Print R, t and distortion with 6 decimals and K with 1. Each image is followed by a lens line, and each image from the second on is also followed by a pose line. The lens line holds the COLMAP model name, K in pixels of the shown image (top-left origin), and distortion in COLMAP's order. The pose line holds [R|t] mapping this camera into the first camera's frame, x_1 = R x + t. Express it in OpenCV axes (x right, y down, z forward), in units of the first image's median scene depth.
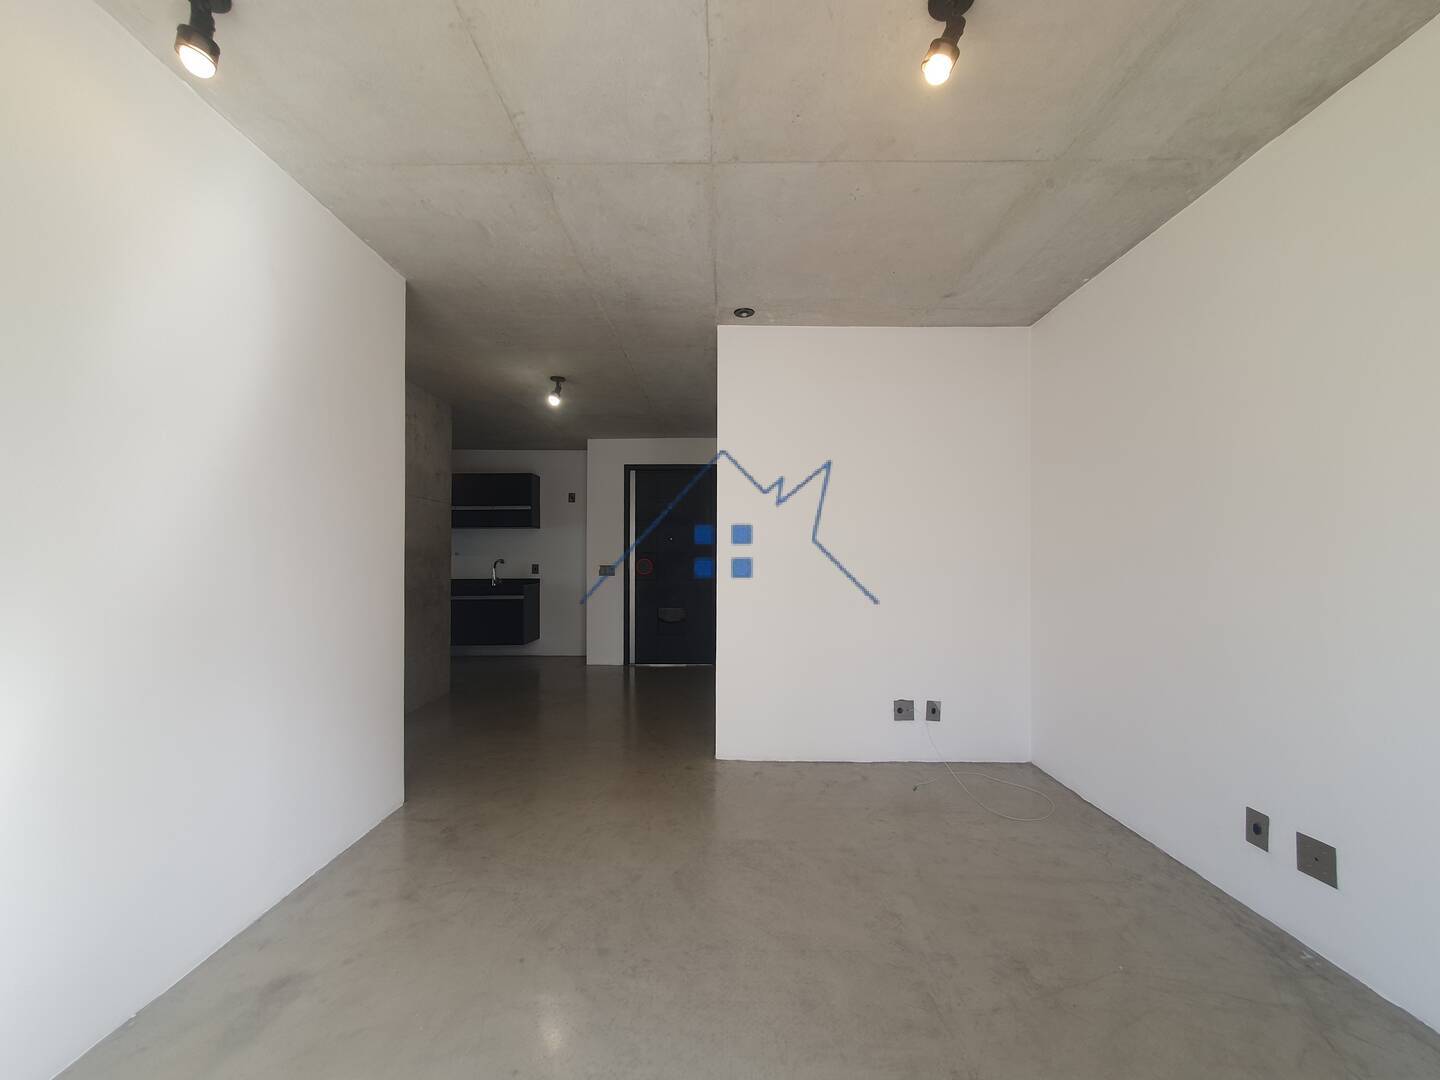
lens RADIAL K [[575.2, 0, 718.3], [0, 575.2, 548.2], [0, 0, 1]] dist [0.009559, 0.000554]
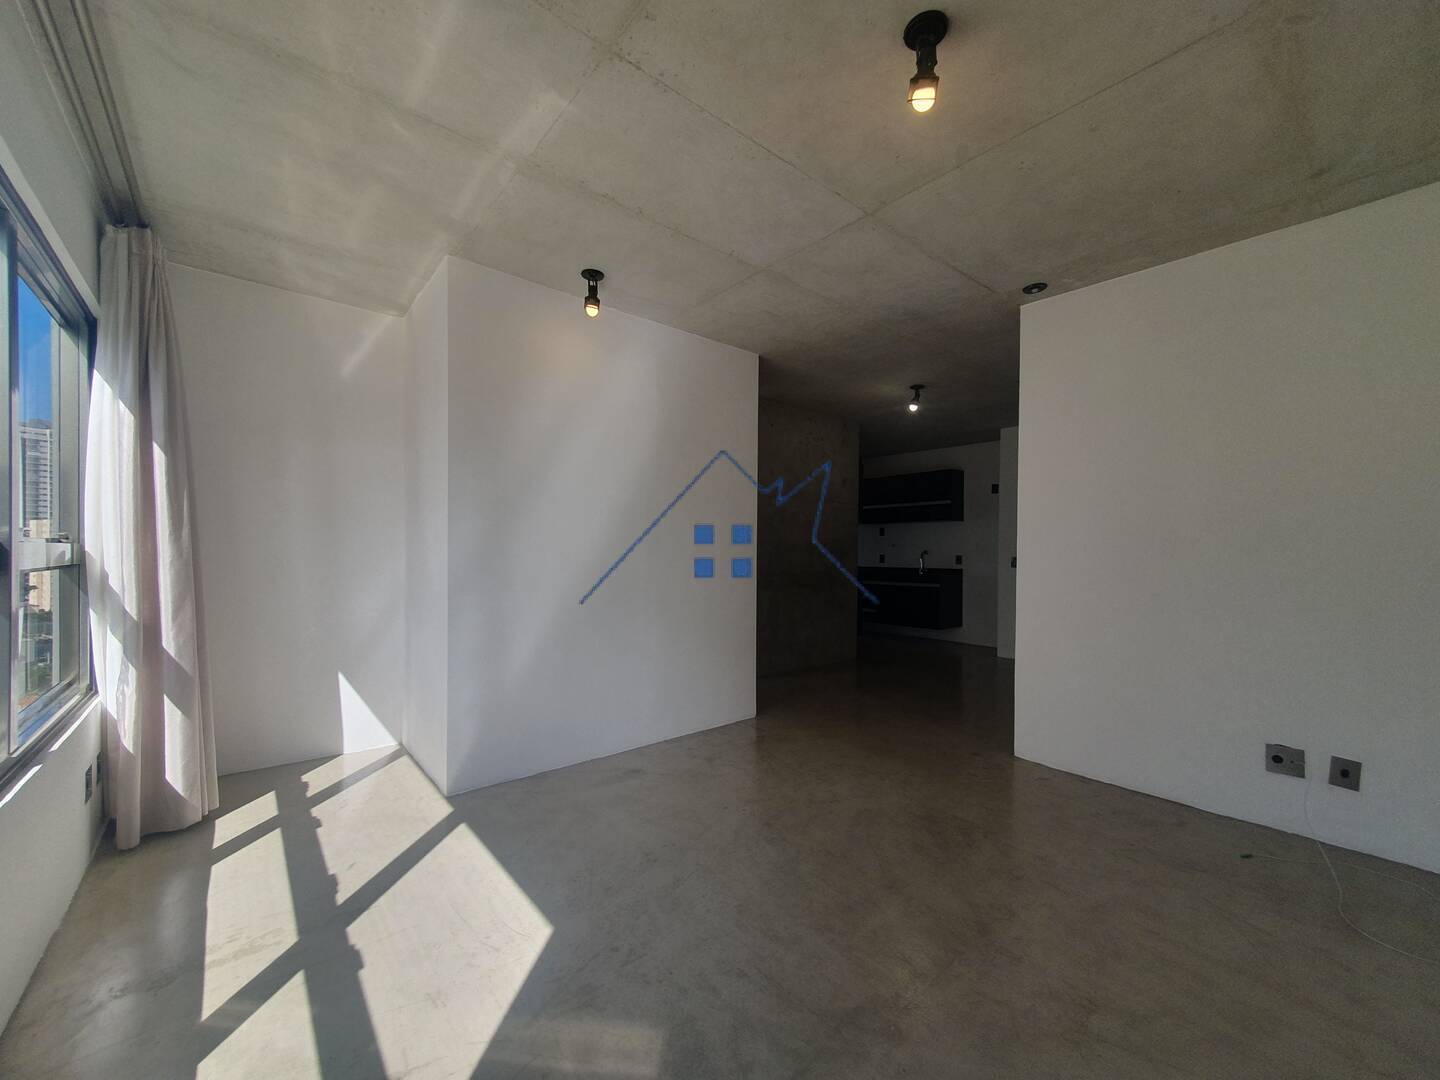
lens RADIAL K [[575.2, 0, 733.5], [0, 575.2, 543.9], [0, 0, 1]] dist [0.009559, 0.000554]
pose [[0.660150, -0.004263, -0.751122, 0.413864], [0.008853, 0.999959, 0.002106, 0.002324], [0.751082, -0.008040, 0.660160, 0.002924]]
